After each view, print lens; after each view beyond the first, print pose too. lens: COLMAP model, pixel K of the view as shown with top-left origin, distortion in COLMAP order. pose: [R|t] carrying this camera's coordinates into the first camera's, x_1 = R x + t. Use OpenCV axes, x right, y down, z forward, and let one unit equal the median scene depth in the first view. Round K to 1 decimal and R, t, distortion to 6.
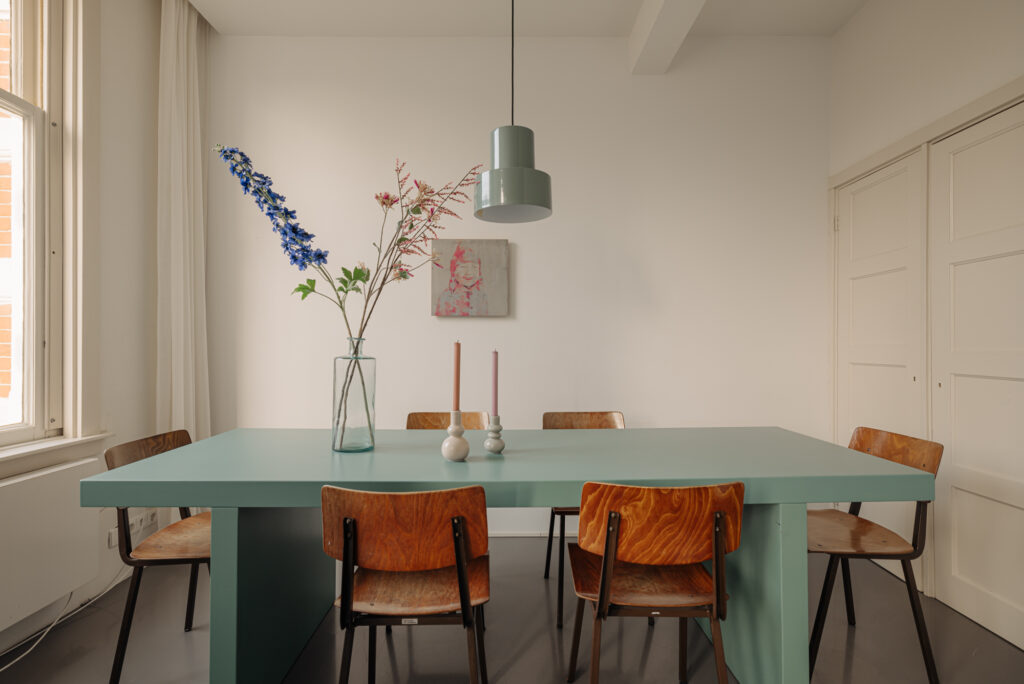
lens RADIAL K [[484.2, 0, 512.0], [0, 484.2, 342.0], [0, 0, 1]] dist [0.002022, 0.000440]
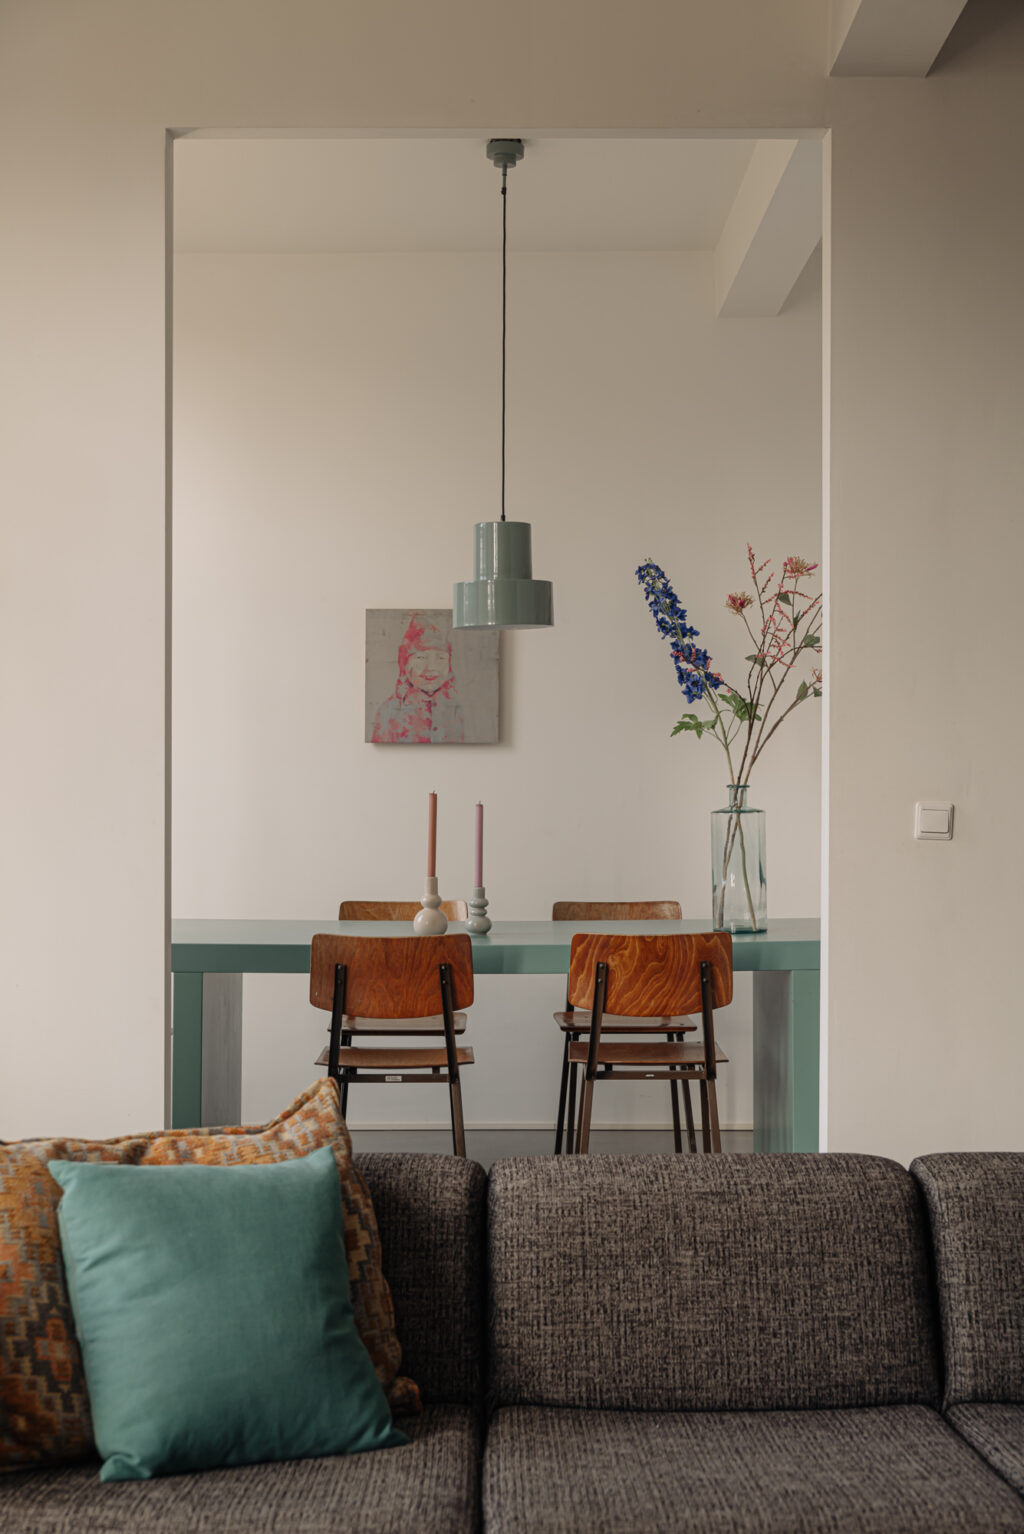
lens RADIAL K [[2015.6, 0, 512.0], [0, 2015.6, 767.0], [0, 0, 1]] dist [0.003364, 0.000189]
pose [[0.999974, 0.003535, -0.006342, 0.037545], [-0.003581, 0.999967, -0.007257, -0.014992], [0.006316, 0.007280, 0.999954, -2.312699]]
